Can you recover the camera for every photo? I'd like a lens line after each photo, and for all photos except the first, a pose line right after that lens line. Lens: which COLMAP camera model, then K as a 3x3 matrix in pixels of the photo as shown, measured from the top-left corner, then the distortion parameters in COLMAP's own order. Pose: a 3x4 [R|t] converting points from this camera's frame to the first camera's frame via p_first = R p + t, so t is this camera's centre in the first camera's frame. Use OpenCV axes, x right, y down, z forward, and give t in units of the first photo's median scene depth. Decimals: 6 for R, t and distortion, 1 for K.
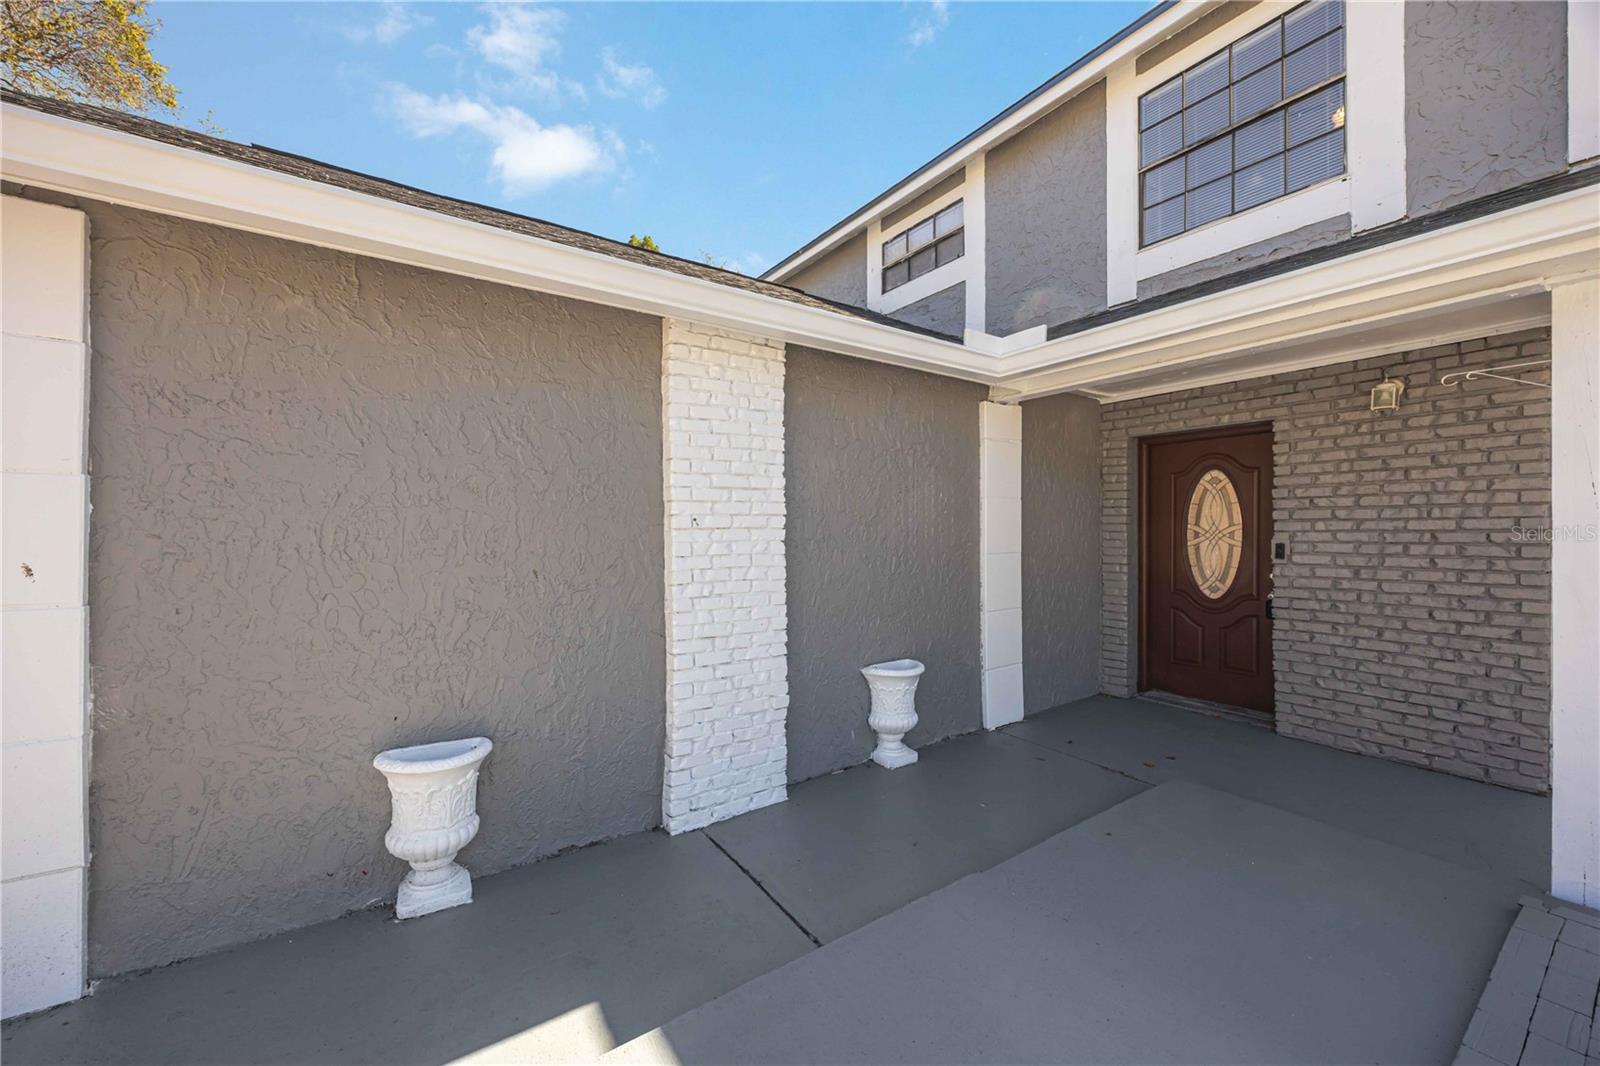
lens RADIAL K [[613.4, 0, 800.0], [0, 613.4, 533.0], [0, 0, 1]] dist [-0.002069, -0.000311]
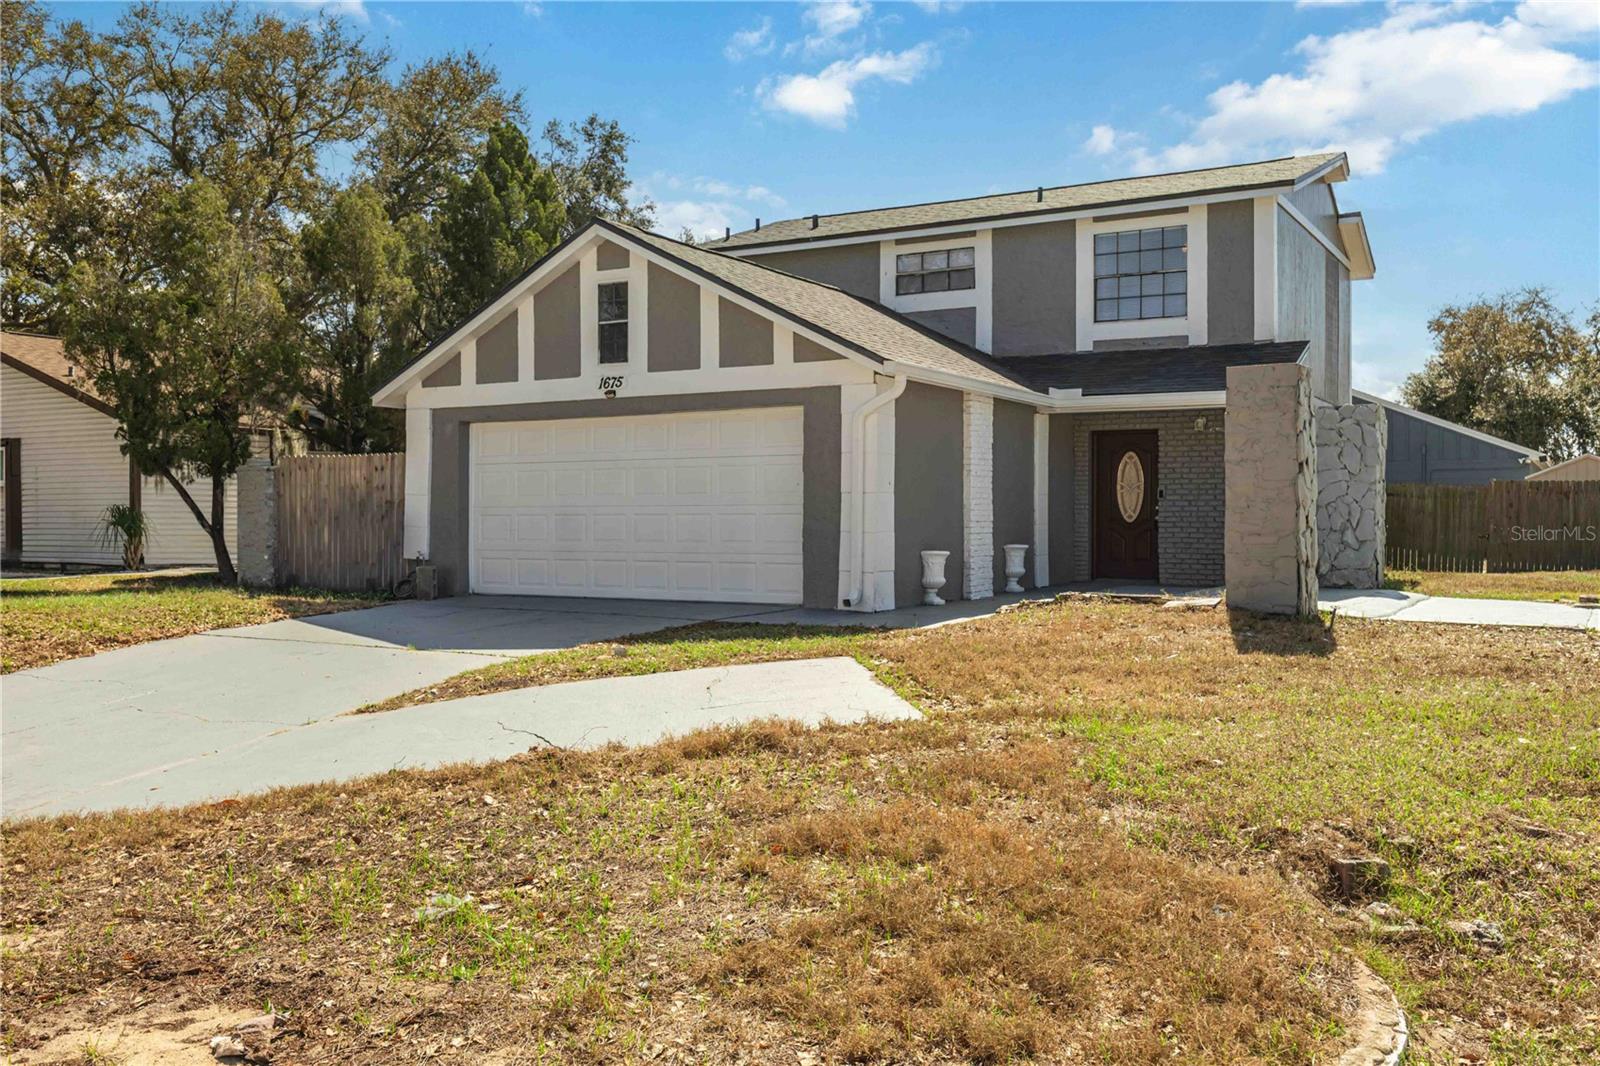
lens RADIAL K [[1400.7, 0, 800.0], [0, 1400.7, 533.0], [0, 0, 1]] dist [-0.007479, -0.003300]
pose [[0.901045, -0.000341, 0.433725, -1.976526], [-0.001476, 0.999991, 0.003851, 0.122075], [-0.433723, -0.004110, 0.901037, -2.281101]]
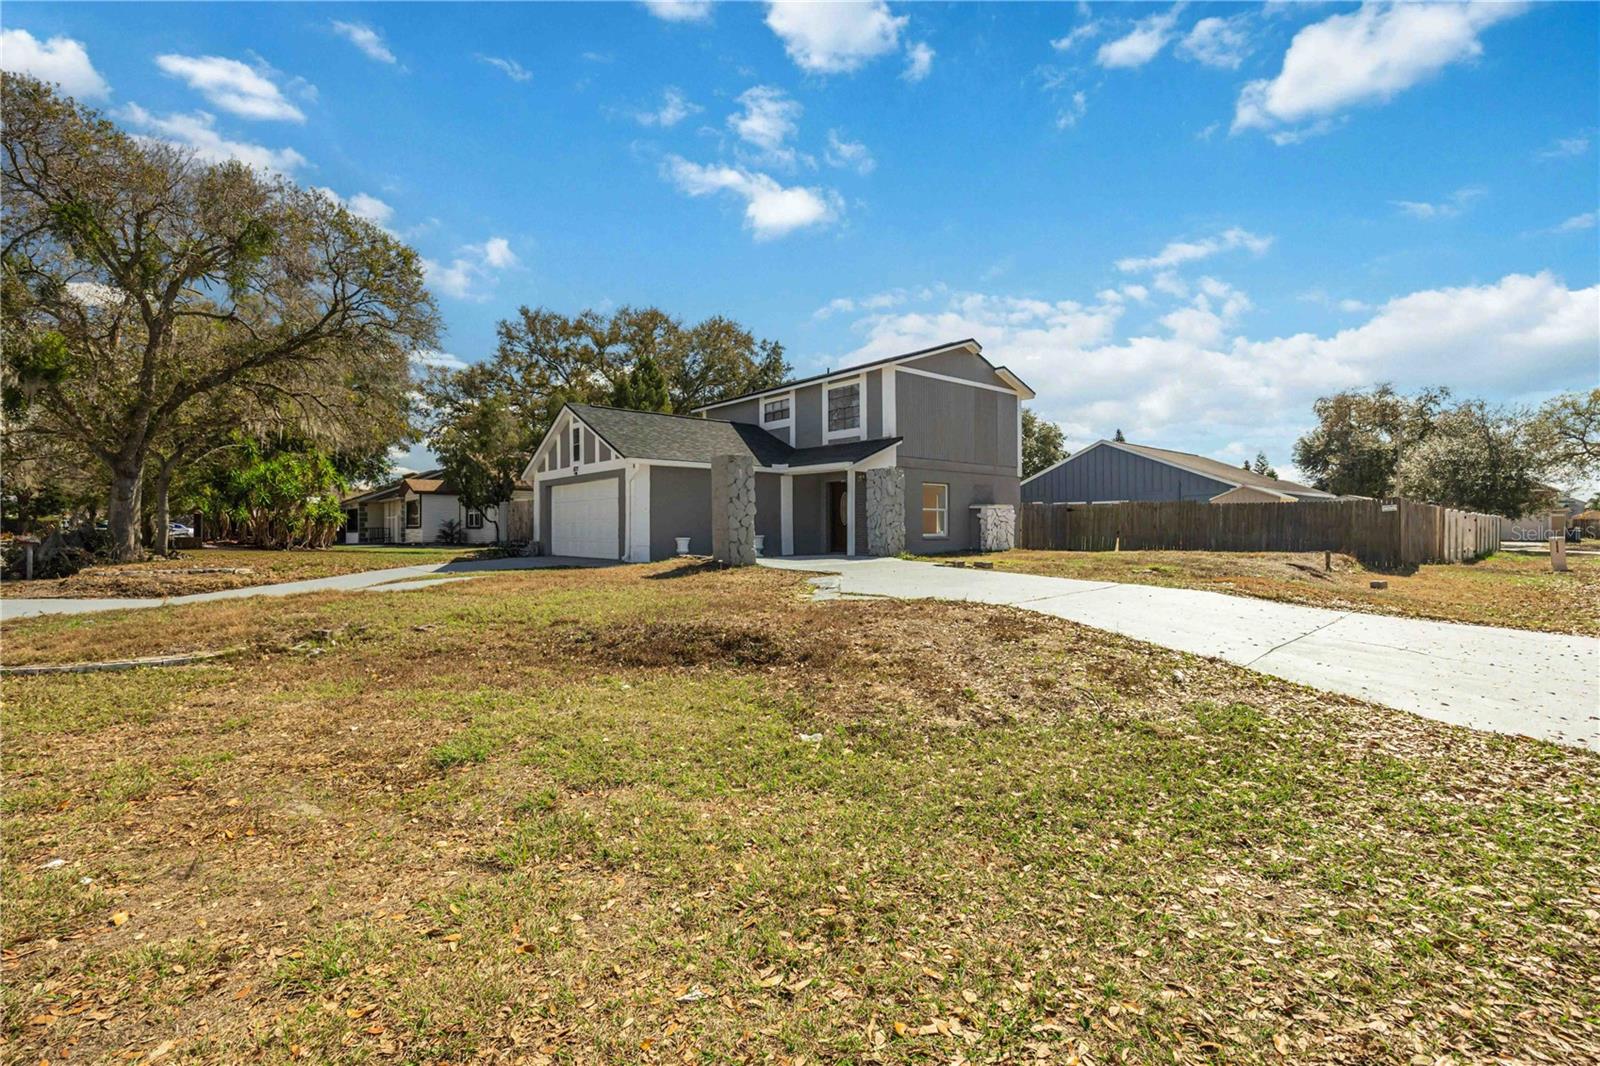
lens RADIAL K [[701.9, 0, 800.0], [0, 701.9, 533.0], [0, 0, 1]] dist [0.000151, -0.000137]
pose [[0.993569, -0.001806, 0.113212, -0.097824], [0.001210, 0.999985, 0.005335, 0.127148], [-0.113220, -0.005164, 0.993557, -3.274830]]
